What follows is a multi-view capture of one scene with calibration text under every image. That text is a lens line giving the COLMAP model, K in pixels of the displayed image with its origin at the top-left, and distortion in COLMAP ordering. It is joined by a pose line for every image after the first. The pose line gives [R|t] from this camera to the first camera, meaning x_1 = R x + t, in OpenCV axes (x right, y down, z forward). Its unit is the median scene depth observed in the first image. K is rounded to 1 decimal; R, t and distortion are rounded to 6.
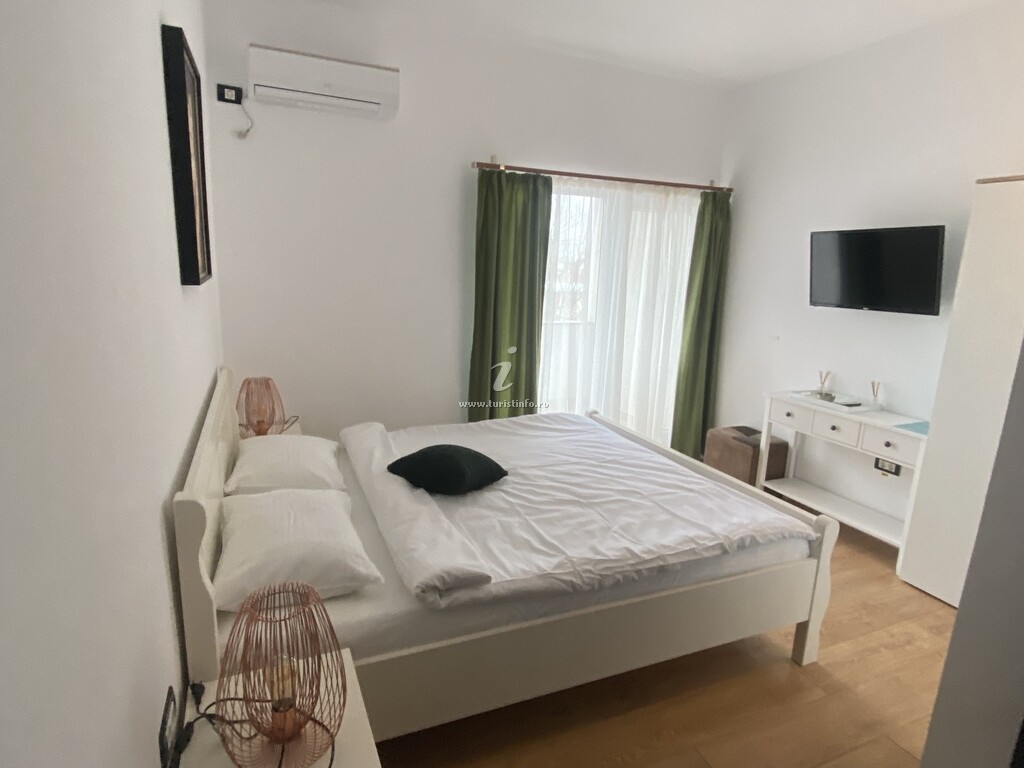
lens RADIAL K [[564.5, 0, 506.3], [0, 564.5, 385.1], [0, 0, 1]] dist [0.046492, -0.052984]
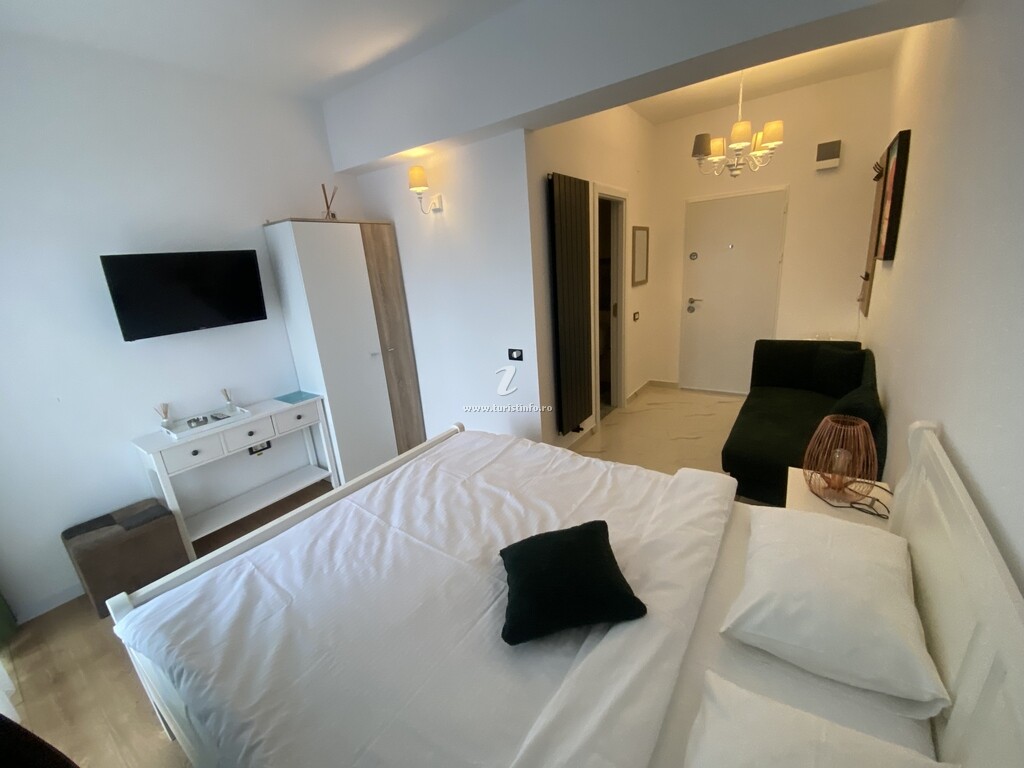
lens RADIAL K [[408.9, 0, 509.2], [0, 408.9, 391.2], [0, 0, 1]] dist [0.025728, -0.023695]
pose [[-0.533159, -0.243961, 0.810077, -0.304554], [0.232146, 0.878580, 0.417379, -0.203713], [-0.813542, 0.410585, -0.411788, 0.834913]]
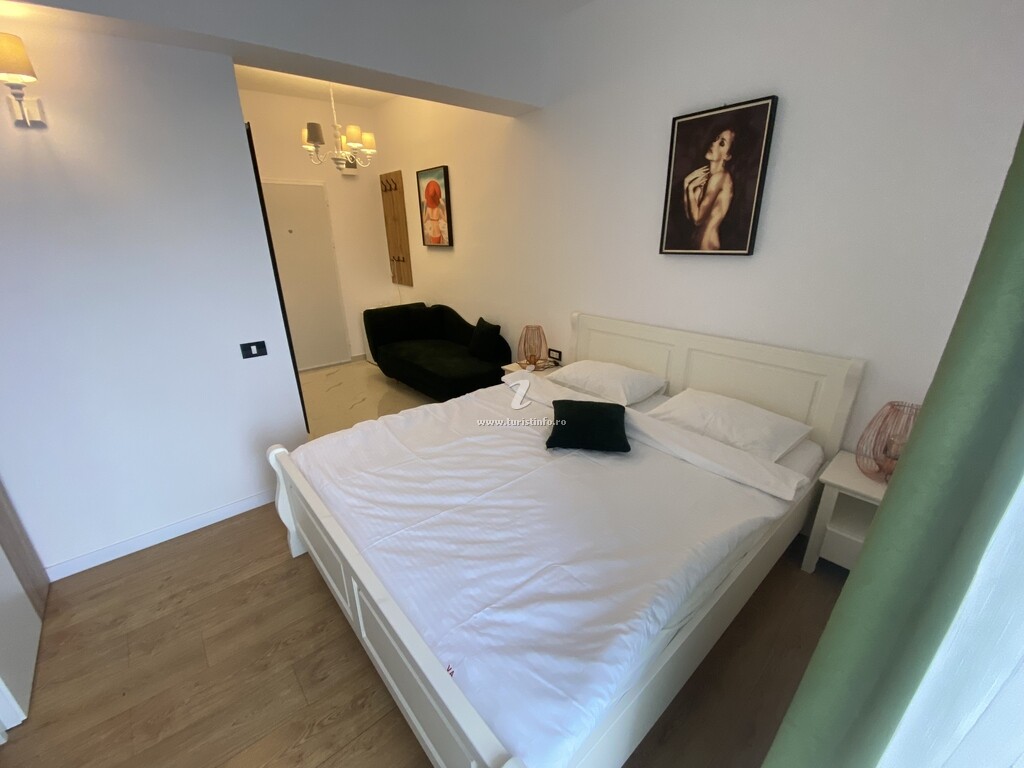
lens RADIAL K [[414.1, 0, 513.0], [0, 414.1, 385.6], [0, 0, 1]] dist [0.029065, -0.026923]
pose [[-0.946073, 0.084289, -0.312795, 0.213851], [-0.093910, 0.852739, 0.513826, -0.242900], [0.310043, 0.515492, -0.798838, 1.130047]]
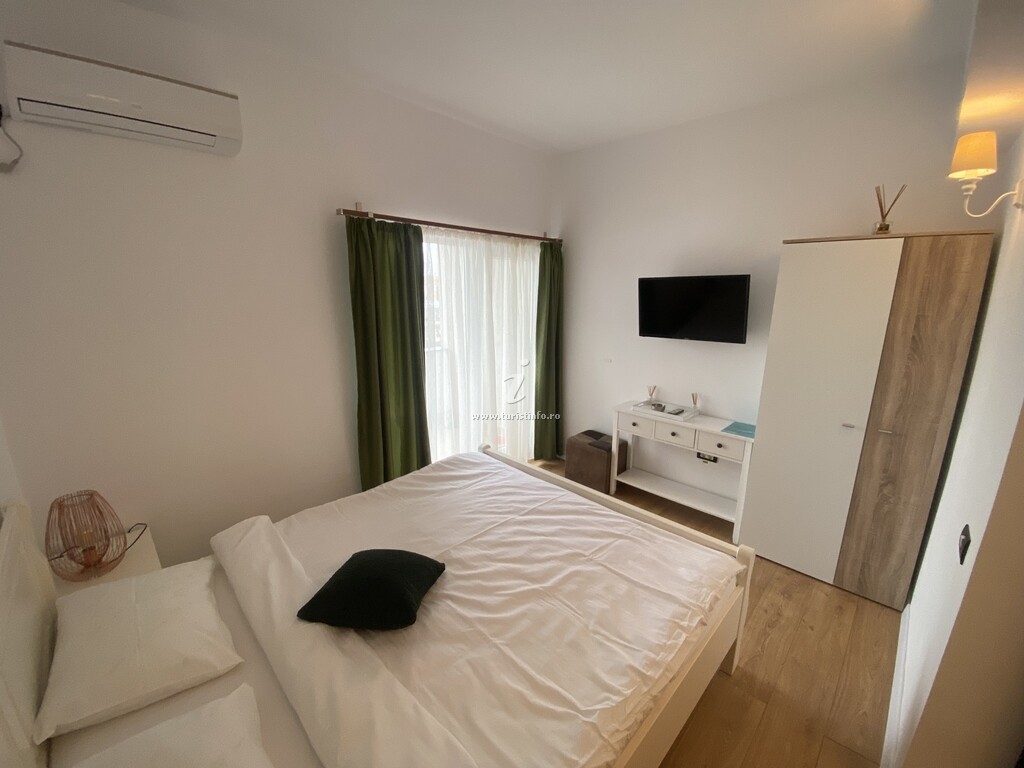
lens RADIAL K [[414.1, 0, 513.0], [0, 414.1, 385.6], [0, 0, 1]] dist [0.029065, -0.026923]
pose [[0.925634, -0.111710, 0.361557, -0.075851], [0.102894, 0.993736, 0.043611, -0.104390], [-0.364164, -0.003166, 0.931330, 0.256643]]
